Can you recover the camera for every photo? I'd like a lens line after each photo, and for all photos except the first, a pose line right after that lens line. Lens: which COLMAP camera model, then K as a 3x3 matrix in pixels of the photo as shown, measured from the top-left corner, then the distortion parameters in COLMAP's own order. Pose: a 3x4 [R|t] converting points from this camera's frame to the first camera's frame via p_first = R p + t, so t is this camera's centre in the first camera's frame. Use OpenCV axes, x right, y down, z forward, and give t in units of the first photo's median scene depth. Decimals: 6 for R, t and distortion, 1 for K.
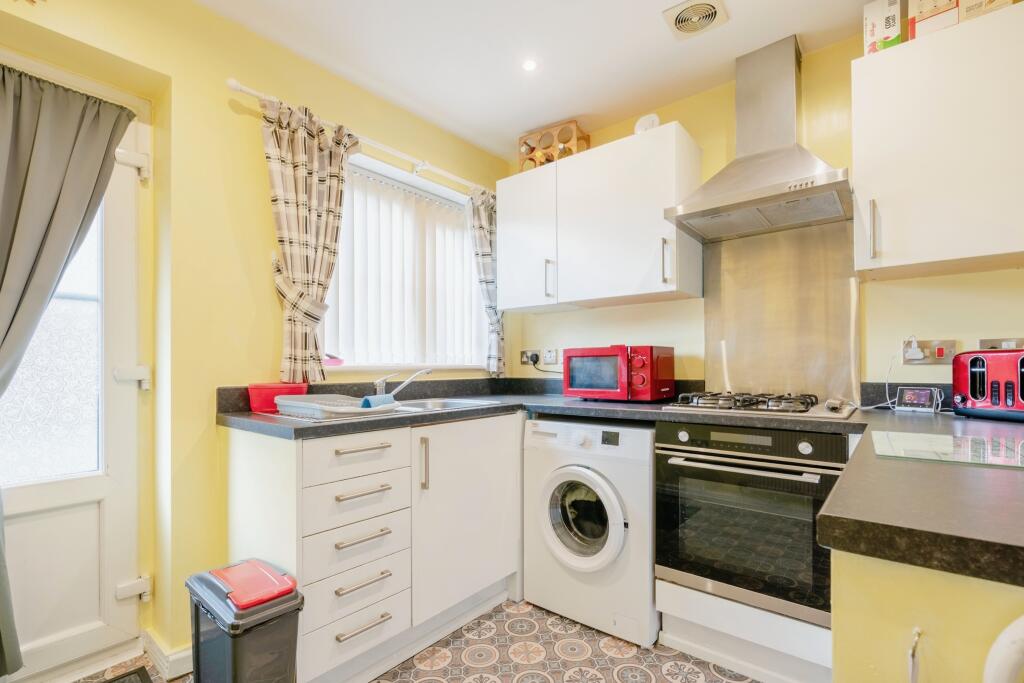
lens RADIAL K [[459.1, 0, 513.7], [0, 459.1, 358.8], [0, 0, 1]] dist [-0.000799, 0.000336]
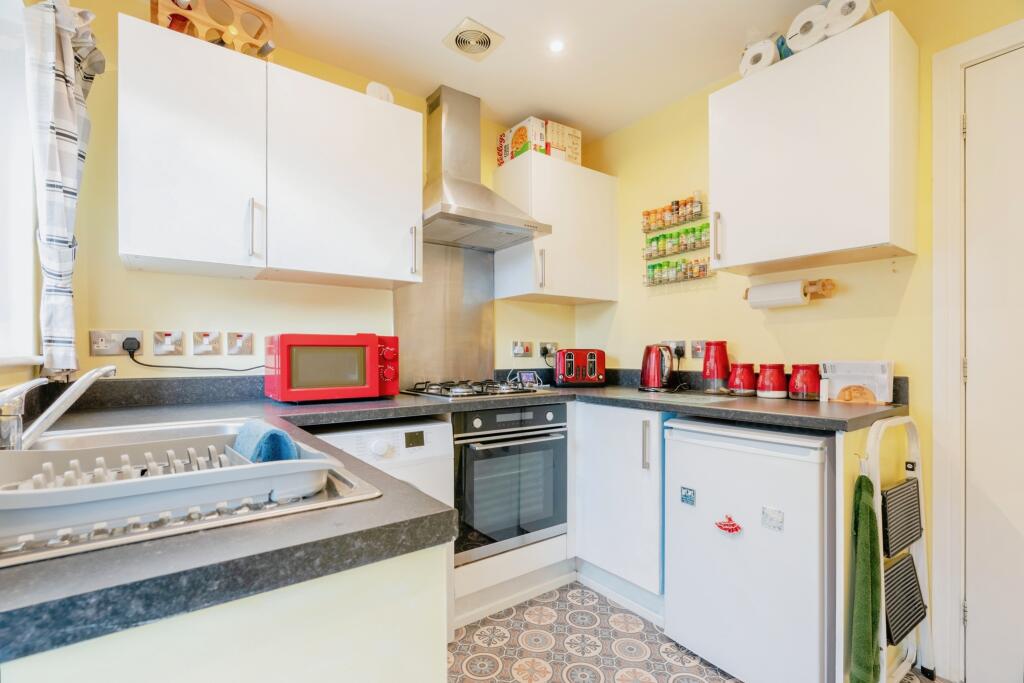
lens RADIAL K [[455.8, 0, 527.7], [0, 455.8, 351.3], [0, 0, 1]] dist [-0.000850, 0.000574]
pose [[0.255823, 0.013217, 0.966633, -0.611076], [-0.017161, 0.999811, -0.009129, 0.005839], [-0.966571, -0.014253, 0.256002, 0.576092]]
